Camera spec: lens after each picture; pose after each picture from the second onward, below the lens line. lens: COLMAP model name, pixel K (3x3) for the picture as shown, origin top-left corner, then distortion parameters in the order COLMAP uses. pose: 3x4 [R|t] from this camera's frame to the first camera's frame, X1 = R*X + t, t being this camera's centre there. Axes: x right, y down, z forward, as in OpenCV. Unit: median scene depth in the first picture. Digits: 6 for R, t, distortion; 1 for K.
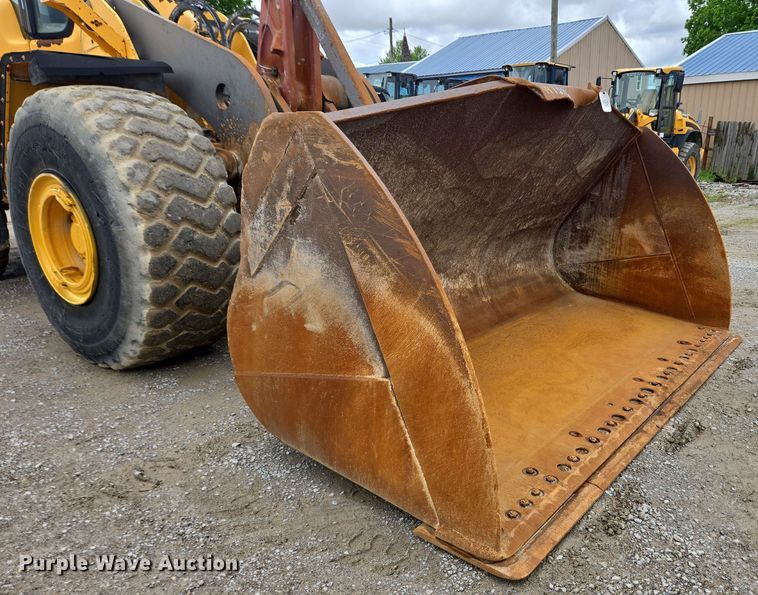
lens RADIAL K [[601.5, 0, 449.3], [0, 601.5, 337.5], [0, 0, 1]] dist [0.079136, -0.071293]
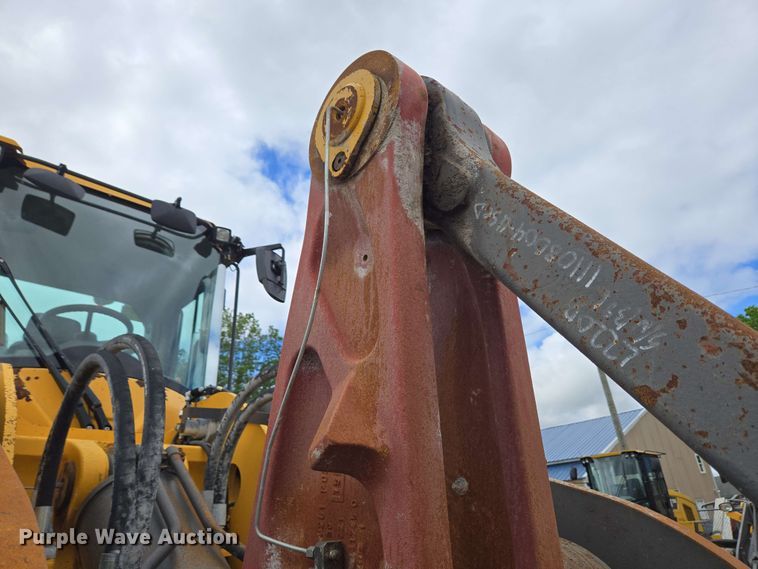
lens RADIAL K [[509.0, 0, 379.0], [0, 509.0, 284.5], [0, 0, 1]] dist [0.077254, -0.072468]
pose [[0.978865, -0.137193, -0.151664, -0.279139], [-0.005155, 0.724812, -0.688927, -0.460740], [0.204444, 0.675149, 0.708786, 0.990116]]
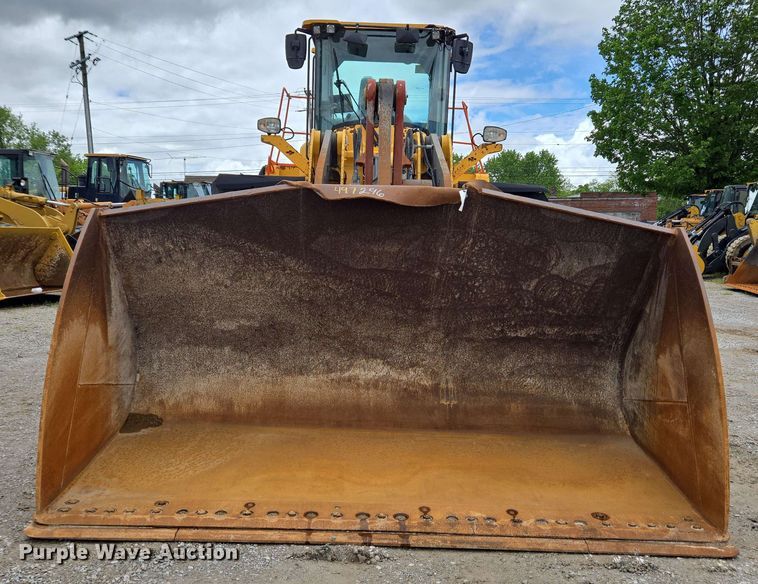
lens RADIAL K [[729.9, 0, 381.4], [0, 729.9, 316.9], [0, 0, 1]] dist [0.052941, -0.004076]
pose [[0.606080, 0.113172, -0.787311, 1.041782], [-0.278060, 0.957519, -0.076415, -0.091146], [0.745218, 0.265233, 0.611802, 0.260011]]
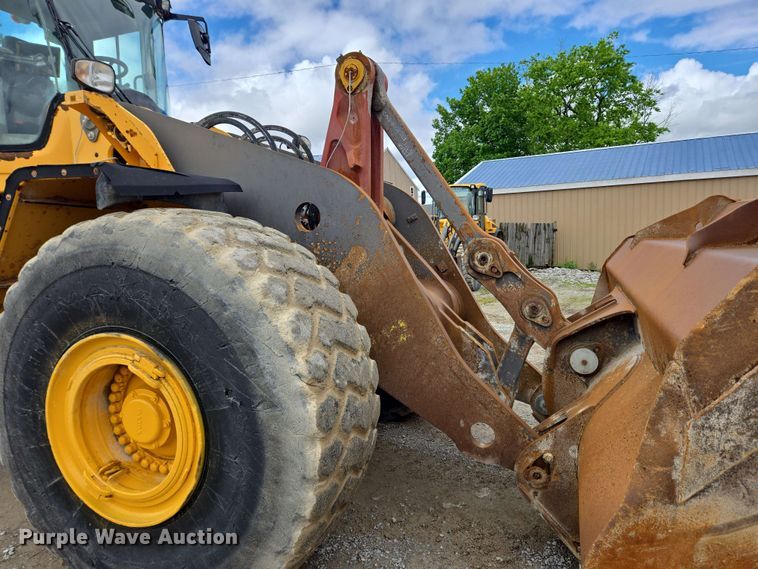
lens RADIAL K [[509.0, 0, 379.0], [0, 509.0, 284.5], [0, 0, 1]] dist [0.077254, -0.072468]
pose [[0.961308, -0.054820, 0.269967, -0.521979], [0.112874, 0.972341, -0.204481, -0.169611], [-0.251290, 0.227041, 0.940907, 0.382682]]
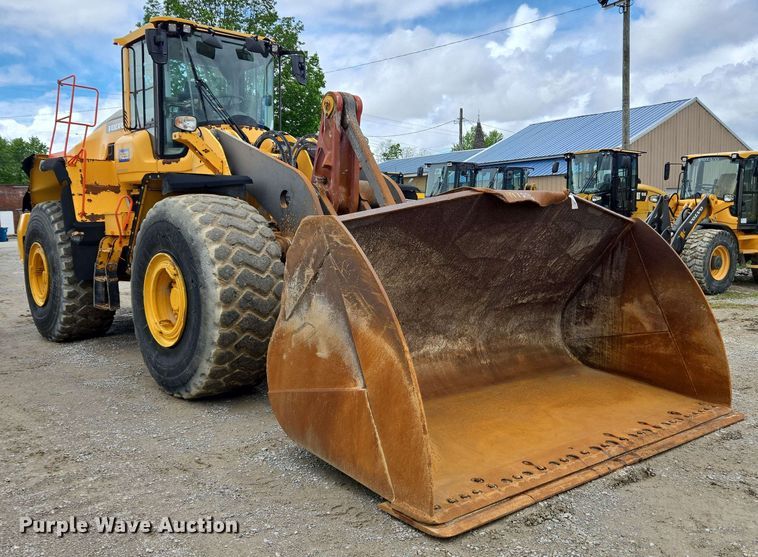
lens RADIAL K [[681.8, 0, 349.1], [0, 681.8, 275.7], [0, 0, 1]] dist [0.065781, 0.000932]
pose [[0.967710, 0.018847, -0.251362, 0.163475], [-0.077706, 0.970939, -0.226360, 0.109682], [0.239792, 0.238583, 0.941052, -0.377235]]
